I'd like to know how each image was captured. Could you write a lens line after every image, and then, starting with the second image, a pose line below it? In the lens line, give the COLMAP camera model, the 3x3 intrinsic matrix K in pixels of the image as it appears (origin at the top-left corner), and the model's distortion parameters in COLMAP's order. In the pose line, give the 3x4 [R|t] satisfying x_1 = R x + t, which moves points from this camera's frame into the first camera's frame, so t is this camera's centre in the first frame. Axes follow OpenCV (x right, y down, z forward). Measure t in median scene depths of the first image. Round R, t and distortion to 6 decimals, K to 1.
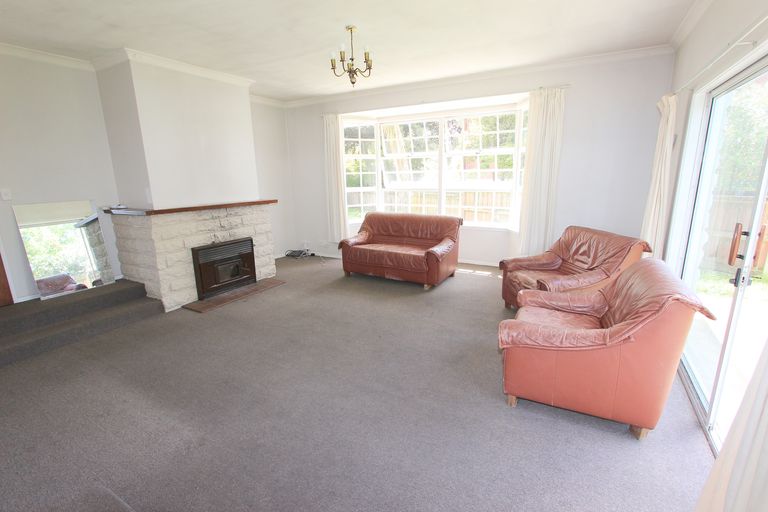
lens RADIAL K [[352.6, 0, 384.9], [0, 352.6, 251.7], [0, 0, 1]] dist [-0.008684, 0.000477]
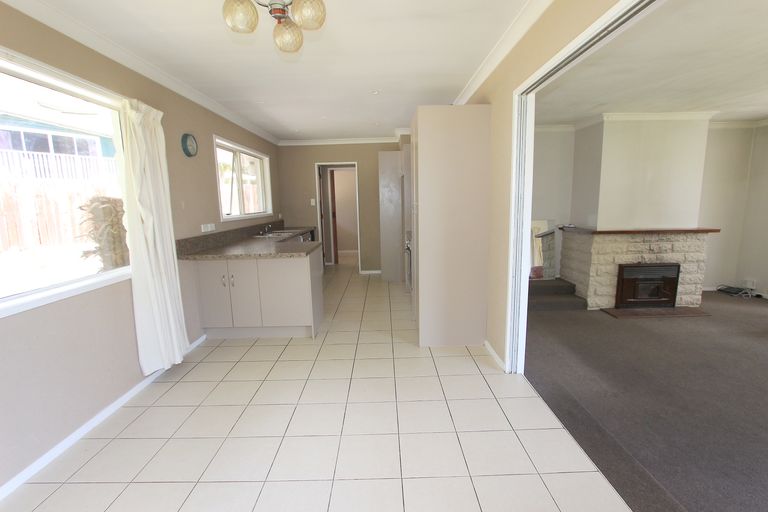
lens RADIAL K [[352.6, 0, 386.8], [0, 352.6, 257.5], [0, 0, 1]] dist [-0.008684, 0.000477]
pose [[0.499059, 0.147975, -0.853841, 0.076133], [-0.174776, 0.982252, 0.068075, 0.024076], [0.848760, 0.115257, 0.516064, -0.291480]]
